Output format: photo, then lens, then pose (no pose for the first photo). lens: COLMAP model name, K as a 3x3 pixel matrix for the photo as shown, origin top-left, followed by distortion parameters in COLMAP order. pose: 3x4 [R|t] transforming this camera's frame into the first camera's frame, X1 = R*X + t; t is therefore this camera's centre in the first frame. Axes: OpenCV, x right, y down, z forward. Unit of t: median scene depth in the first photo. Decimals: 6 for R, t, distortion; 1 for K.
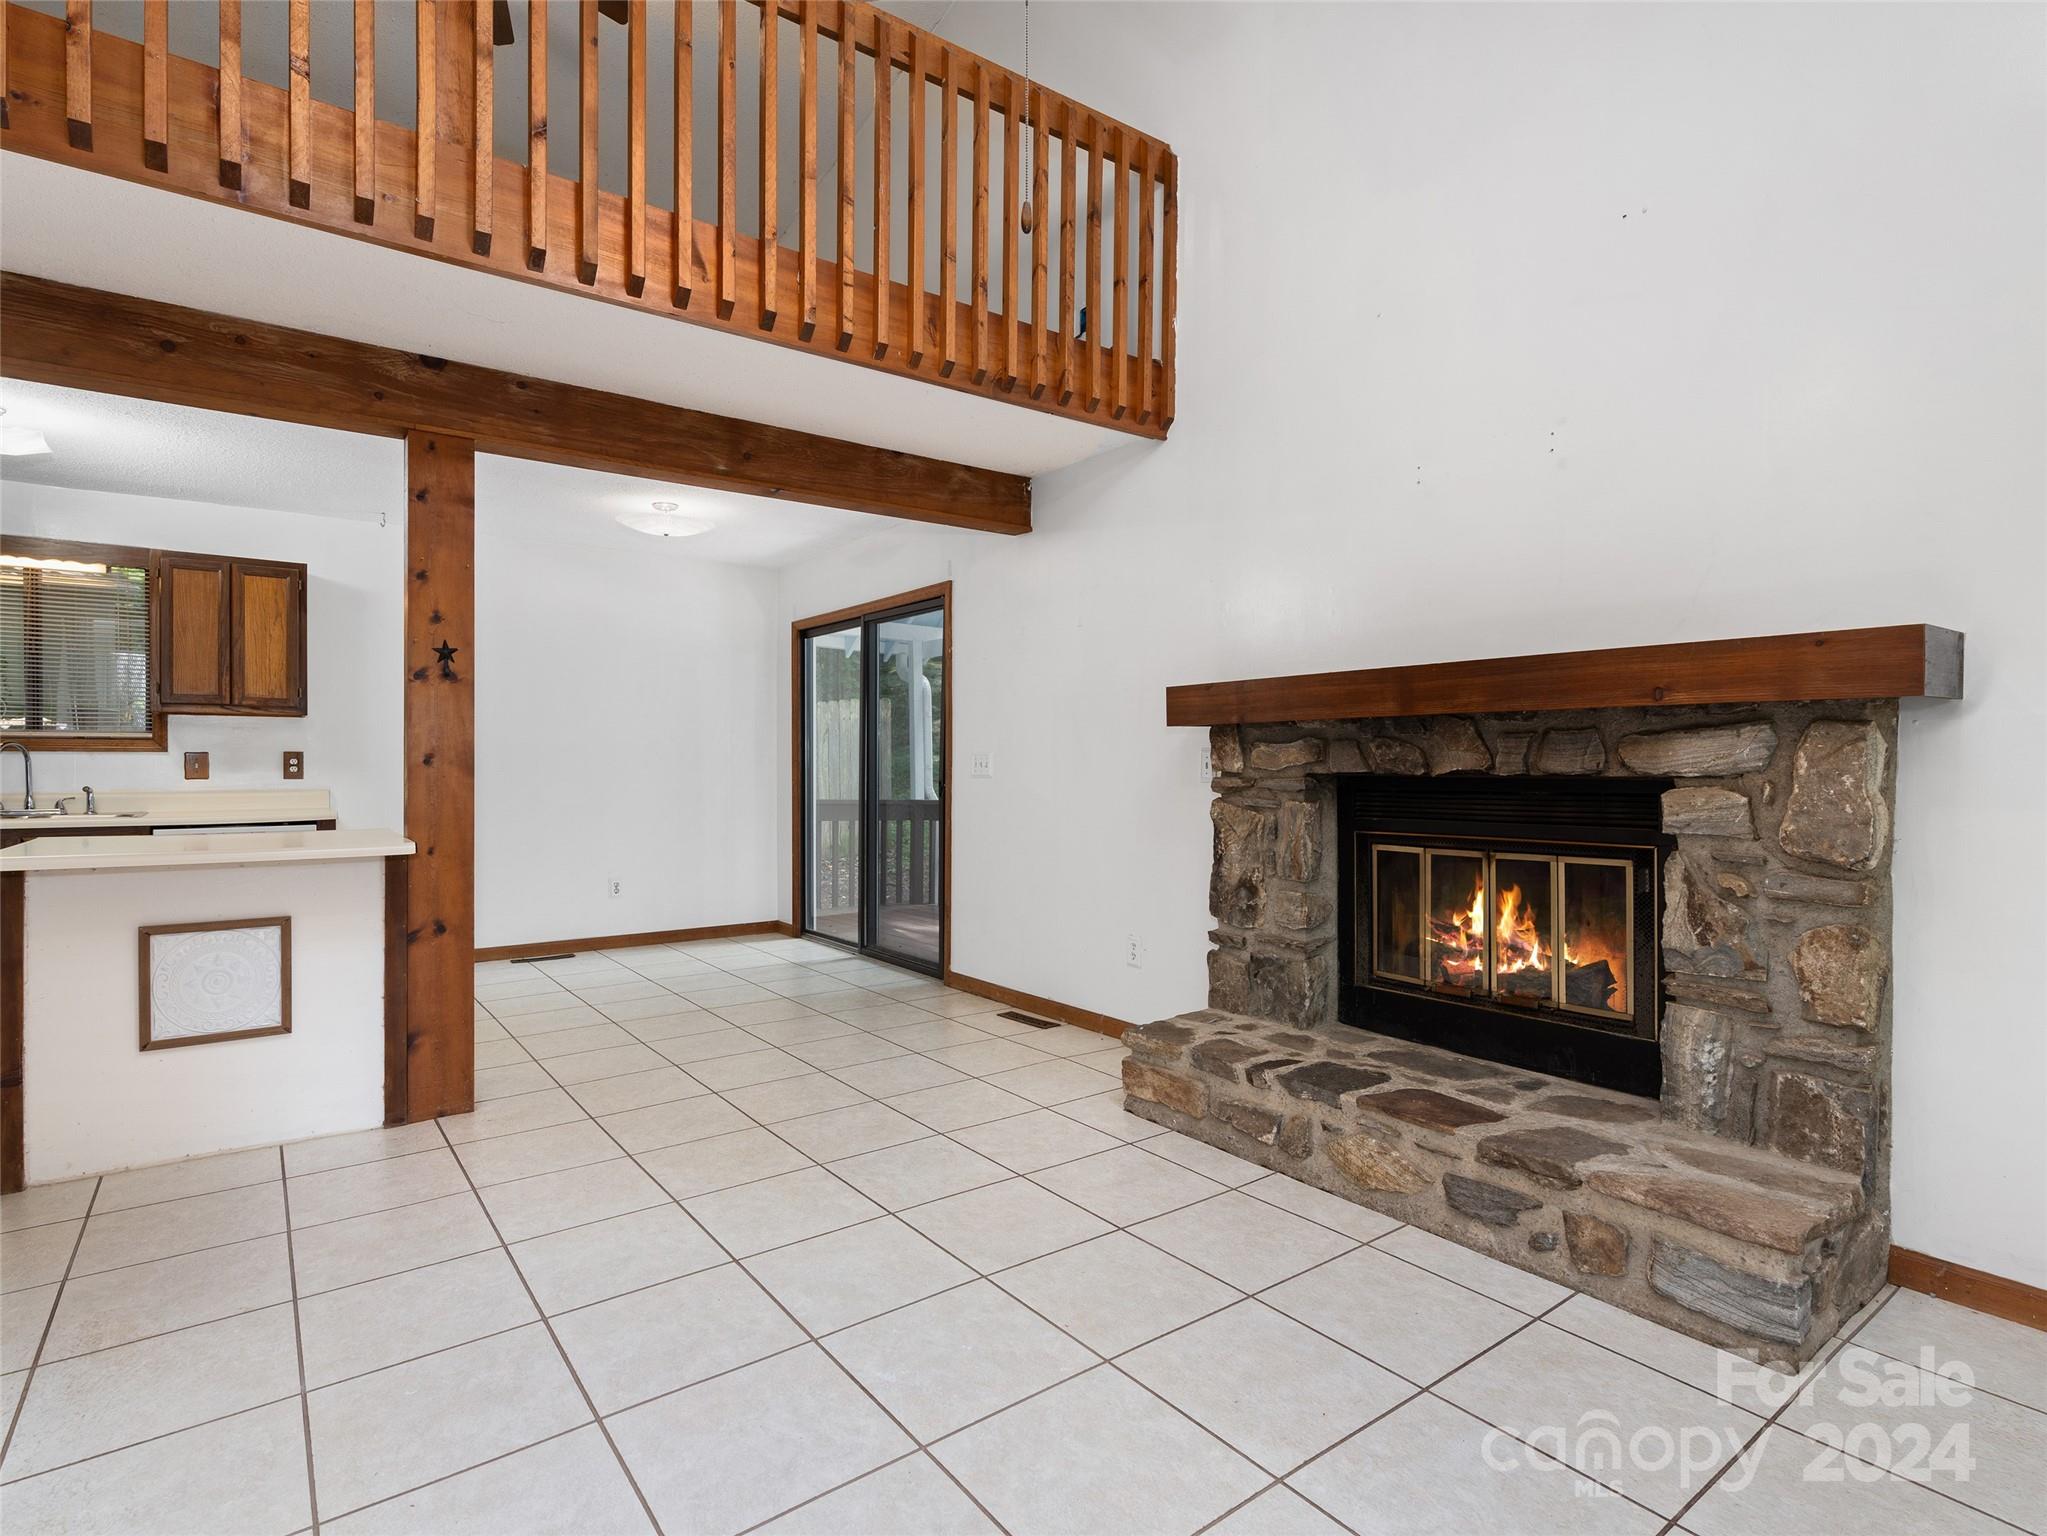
lens RADIAL K [[1037.2, 0, 1023.5], [0, 1037.2, 768.0], [0, 0, 1]] dist [-0.003133, 0.000191]
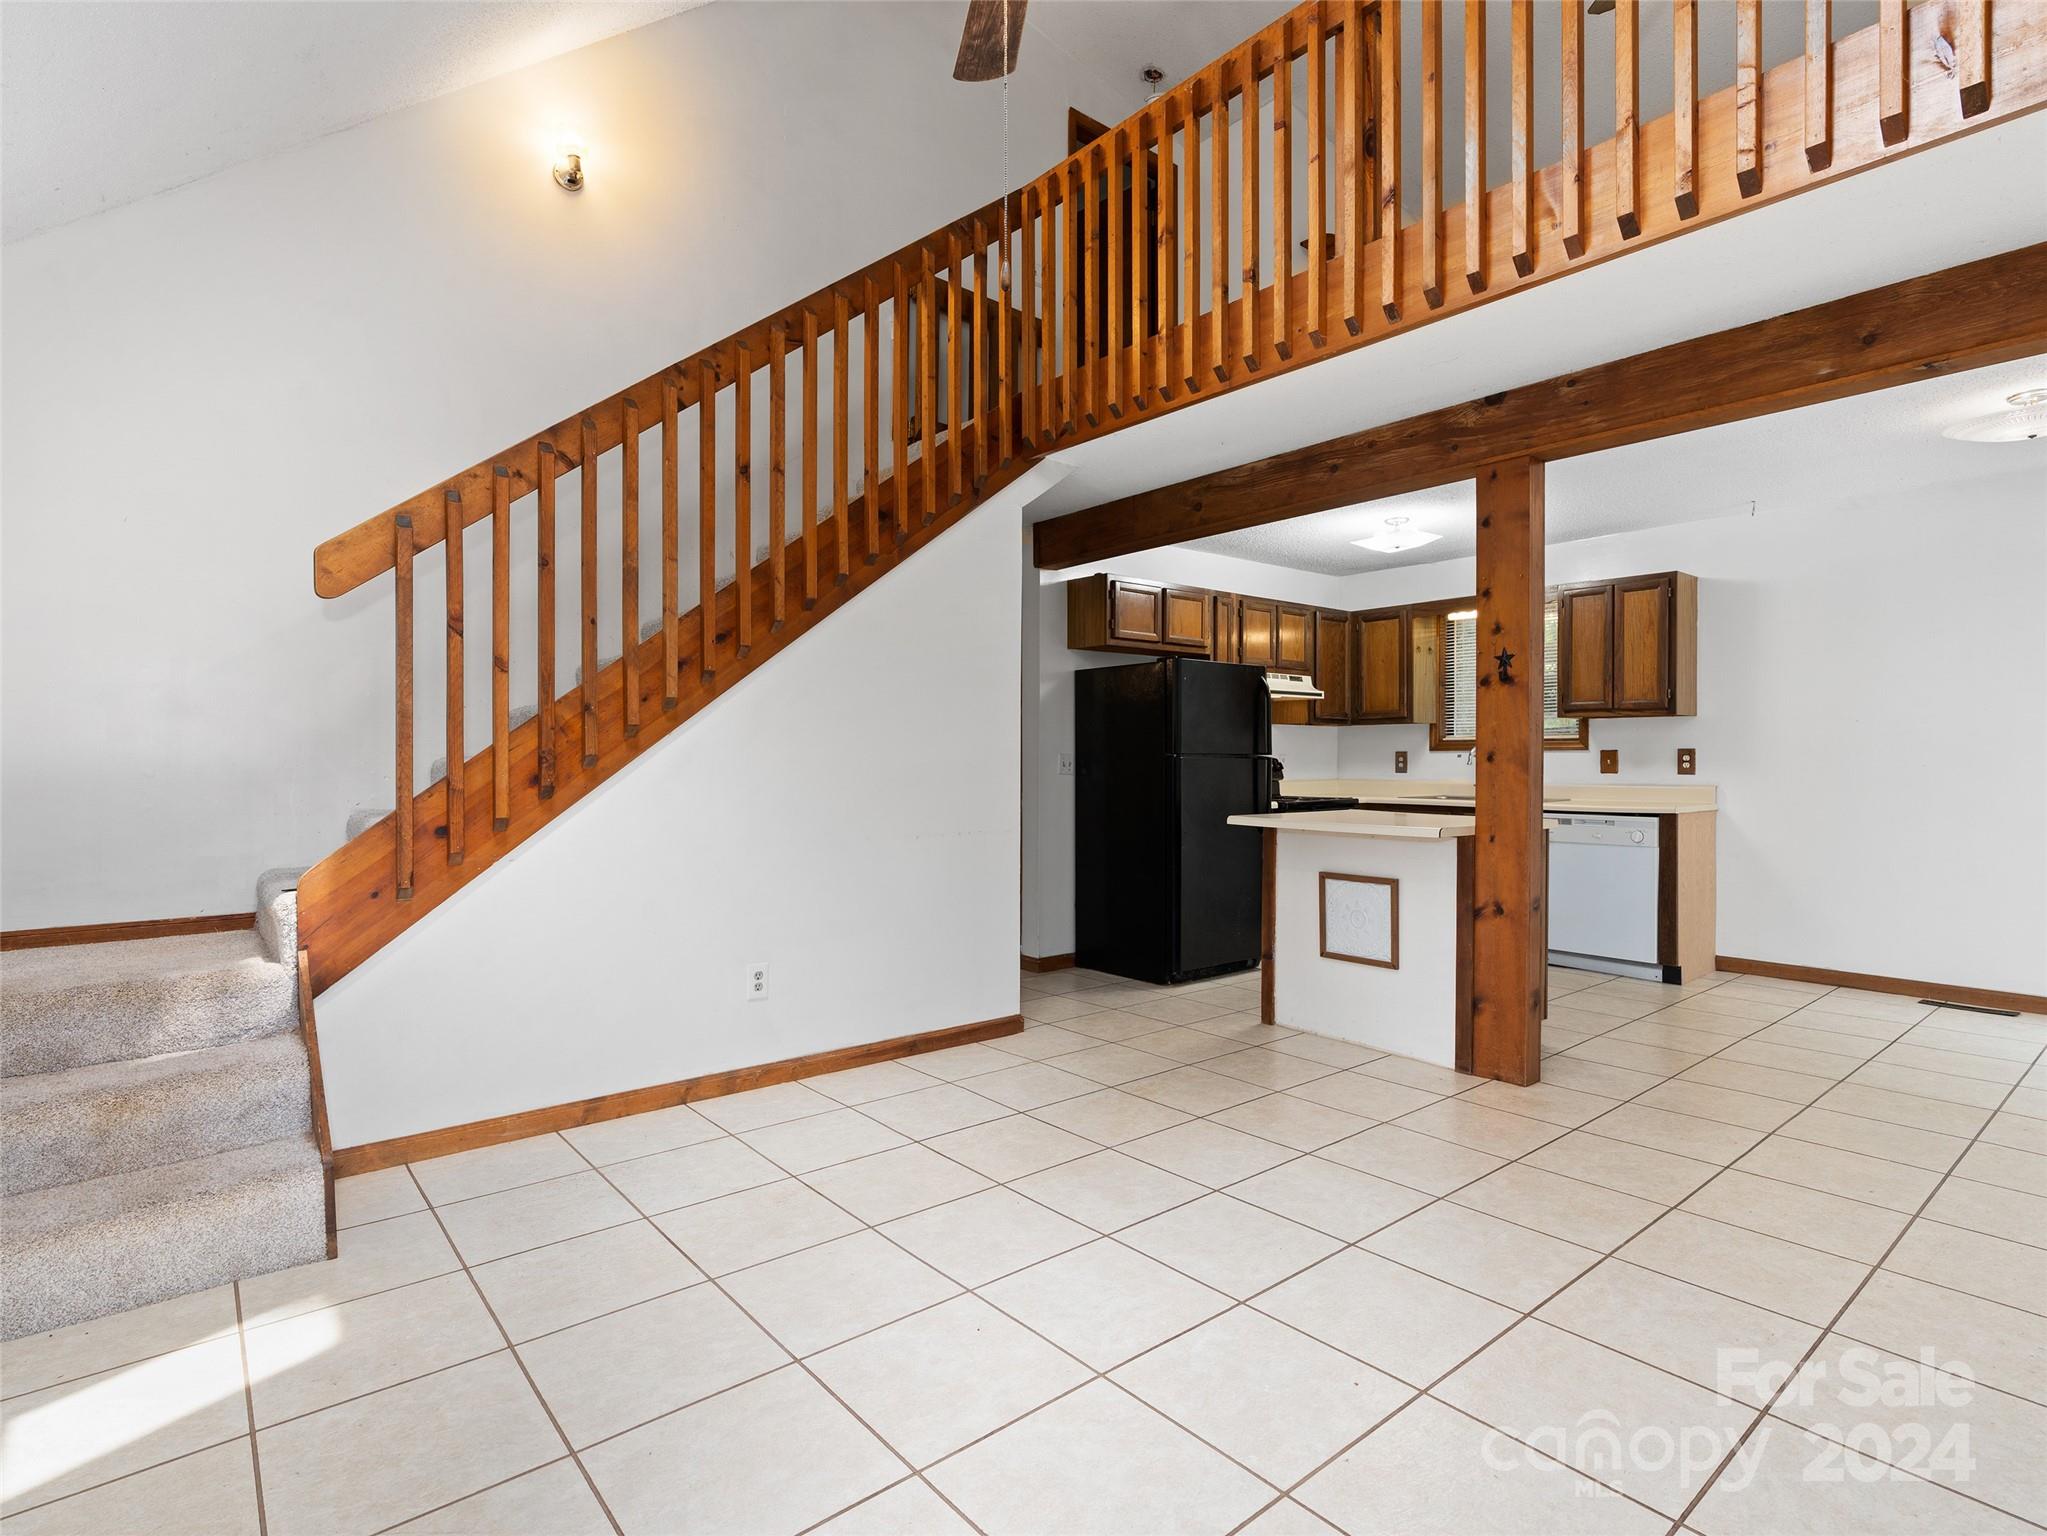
lens RADIAL K [[1037.2, 0, 1023.5], [0, 1037.2, 768.0], [0, 0, 1]] dist [-0.003133, 0.000191]
pose [[0.048790, 0.008205, -0.998775, 0.514759], [-0.003917, 0.999960, 0.008023, -0.003045], [0.998801, 0.003521, 0.048821, 0.440025]]
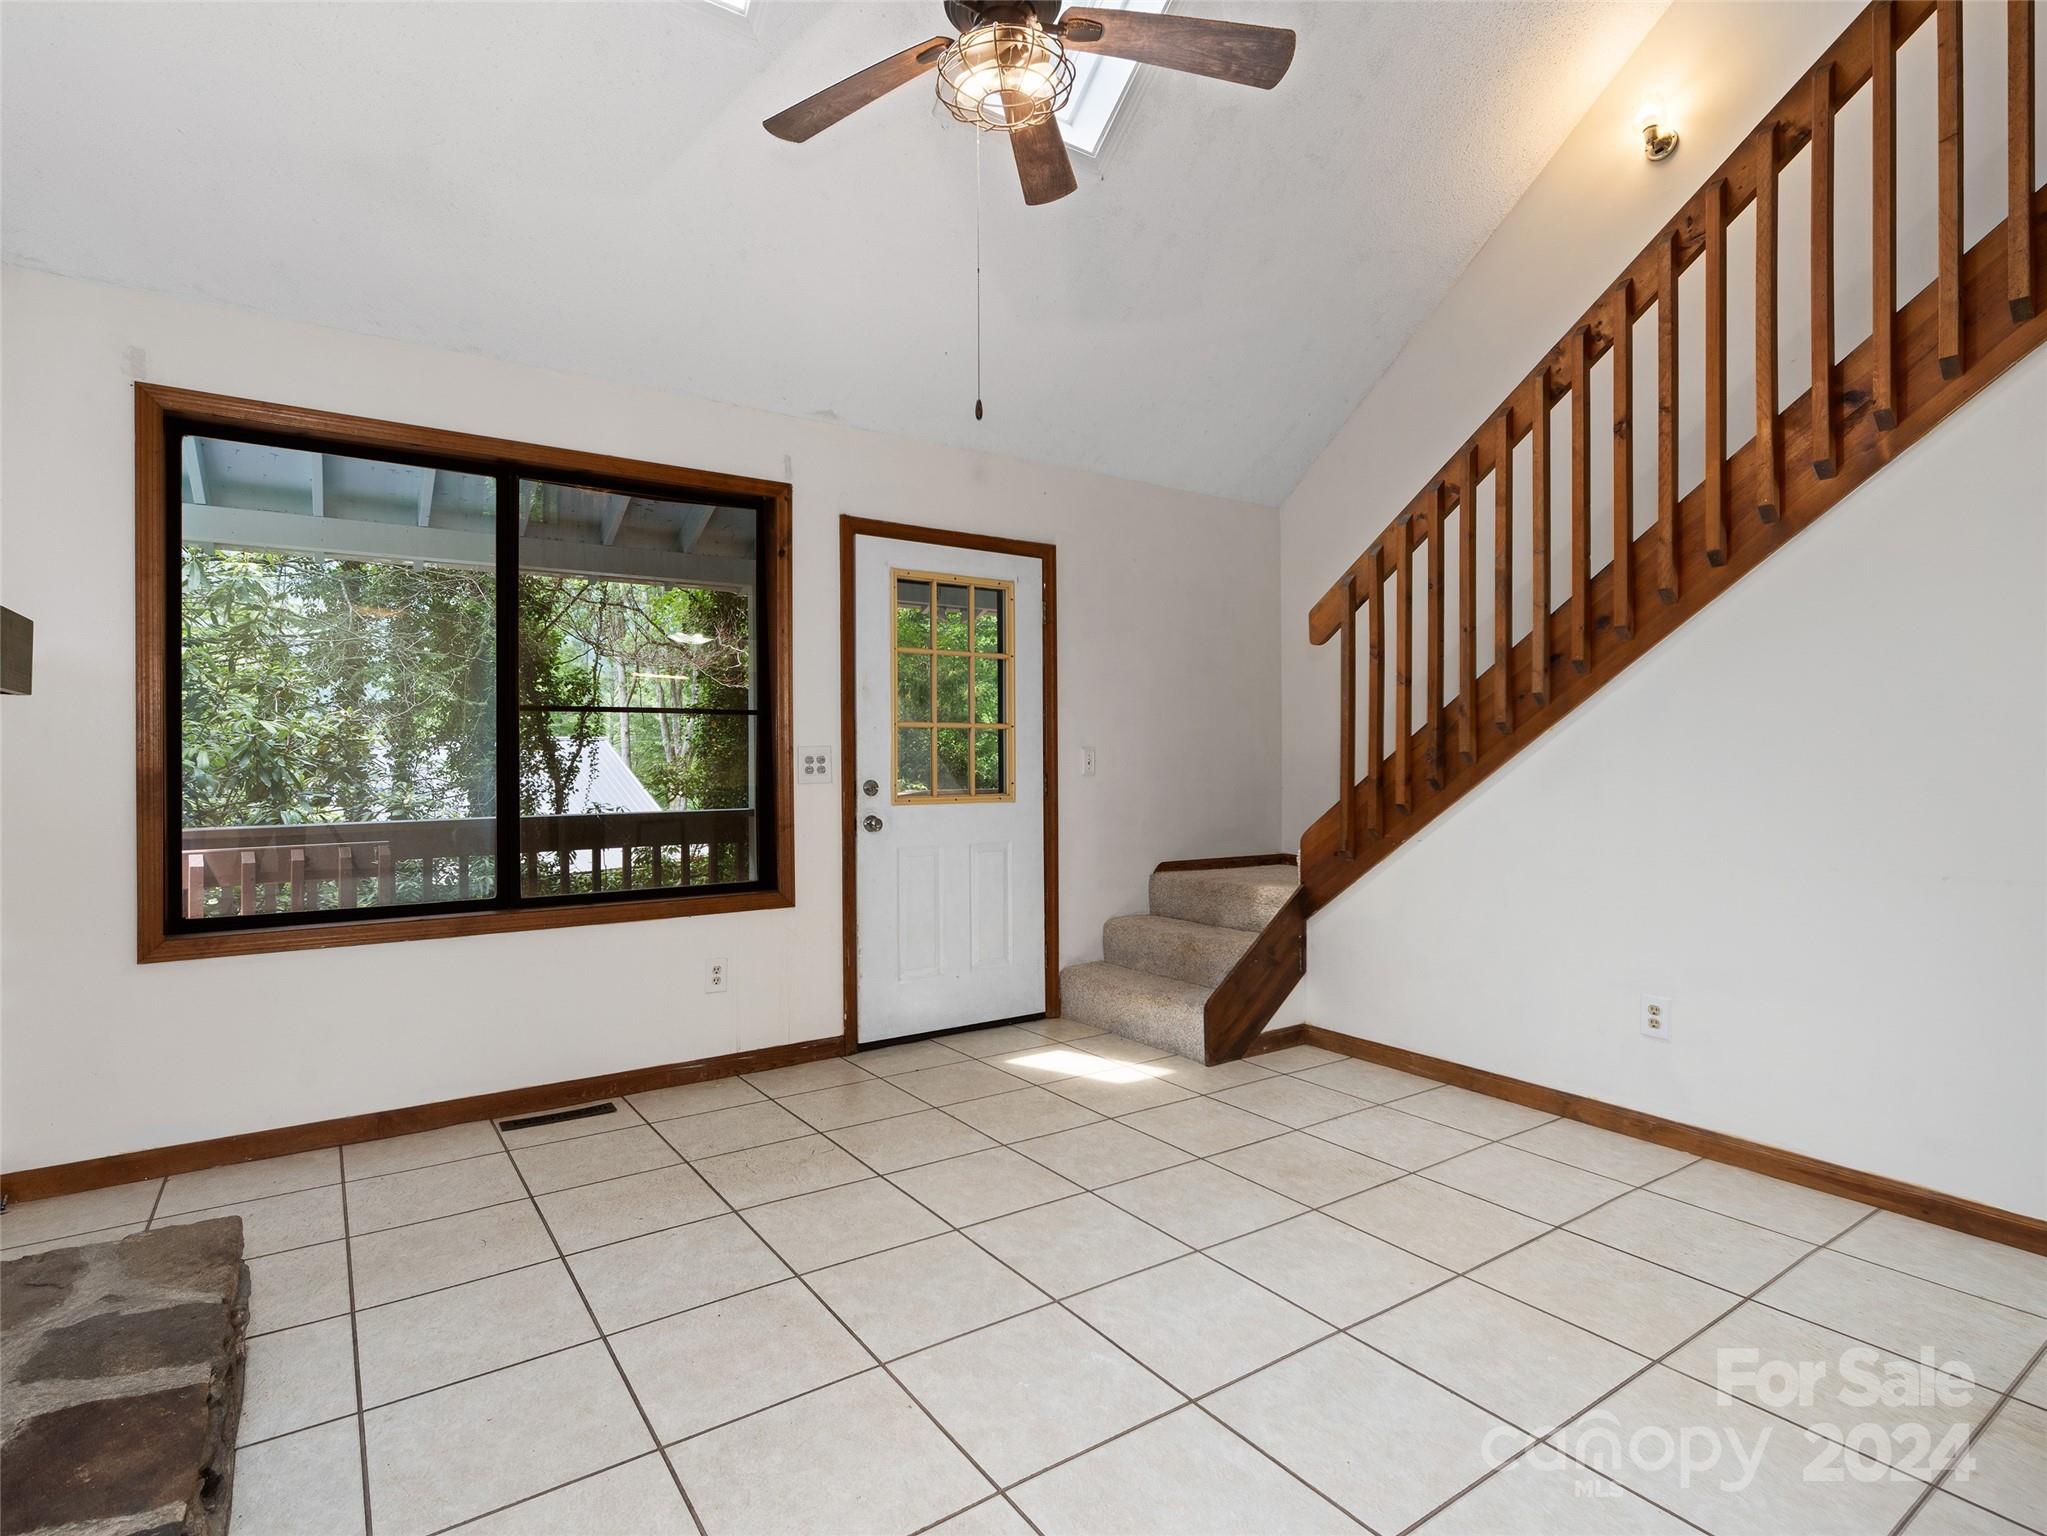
lens RADIAL K [[1037.2, 0, 1023.5], [0, 1037.2, 768.0], [0, 0, 1]] dist [-0.003133, 0.000191]
pose [[-0.999320, 0.001341, 0.036847, -0.054253], [0.001803, 0.999920, 0.012512, -0.003376], [-0.036827, 0.012569, -0.999243, 1.150206]]
